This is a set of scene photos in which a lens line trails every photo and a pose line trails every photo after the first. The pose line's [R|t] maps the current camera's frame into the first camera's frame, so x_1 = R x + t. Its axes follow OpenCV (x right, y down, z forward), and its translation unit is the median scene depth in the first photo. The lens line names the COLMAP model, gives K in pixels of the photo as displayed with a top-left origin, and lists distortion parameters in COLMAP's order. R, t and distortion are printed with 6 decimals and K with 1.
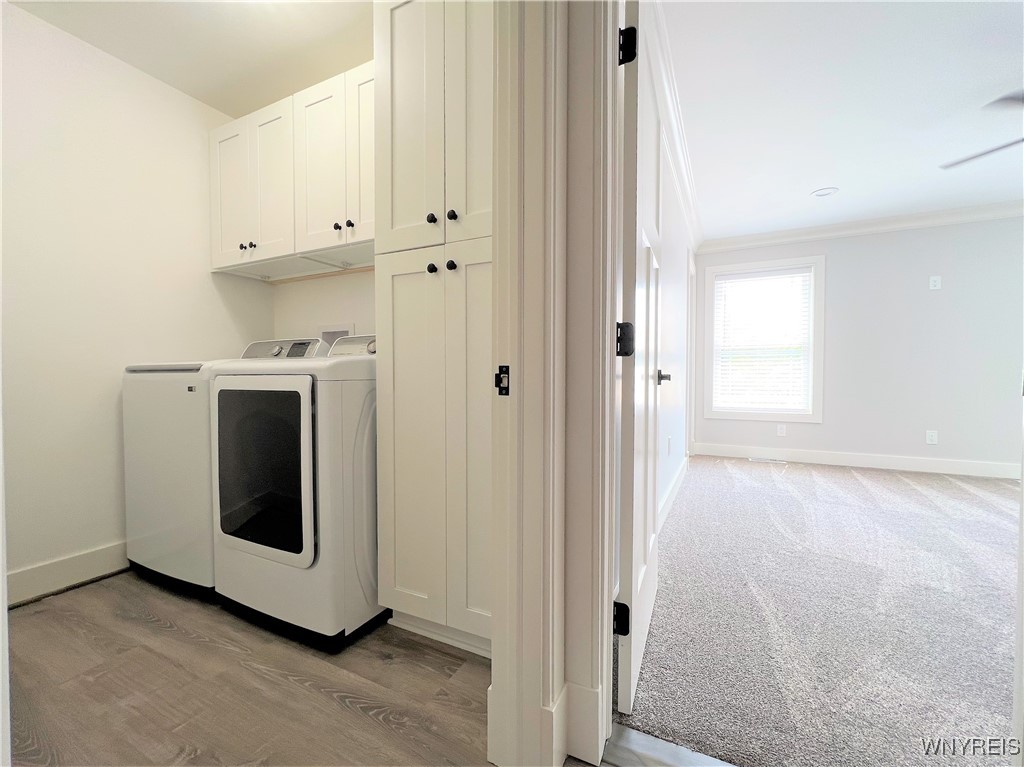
lens RADIAL K [[427.1, 0, 513.1], [0, 427.1, 386.0], [0, 0, 1]] dist [0.002955, 0.000467]
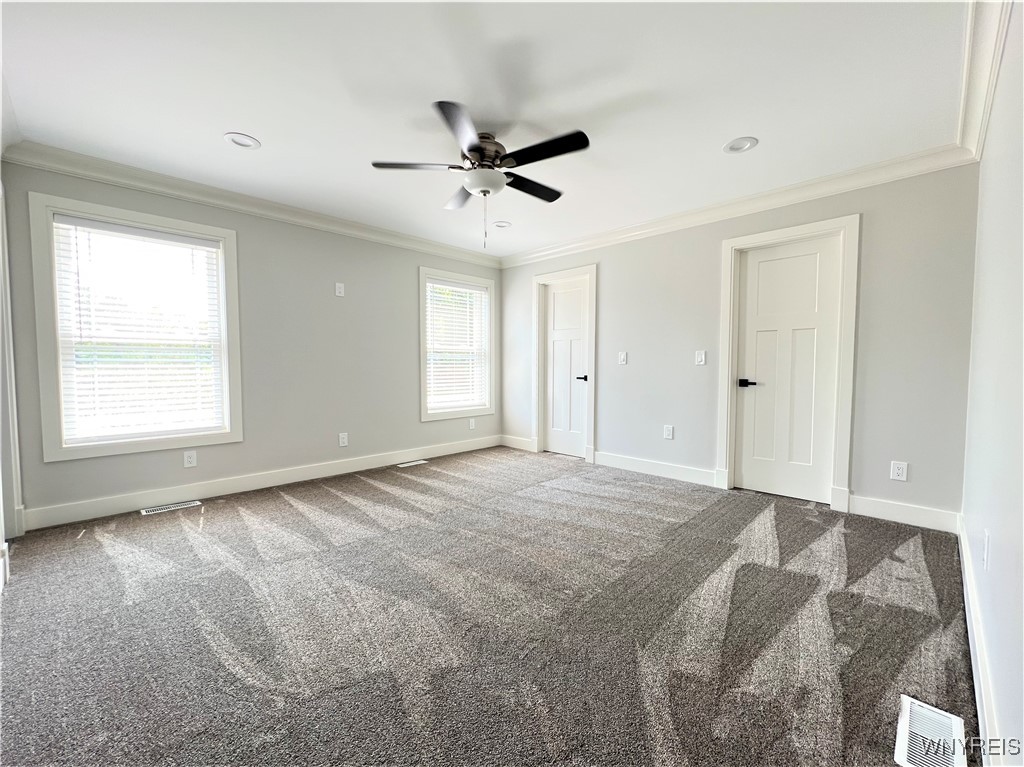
lens RADIAL K [[427.1, 0, 513.1], [0, 427.1, 386.0], [0, 0, 1]] dist [0.002955, 0.000467]
pose [[0.310079, -0.044467, 0.949670, 0.193642], [0.024474, 0.998948, 0.038783, -0.057937], [-0.950396, 0.011216, 0.310841, 0.427036]]
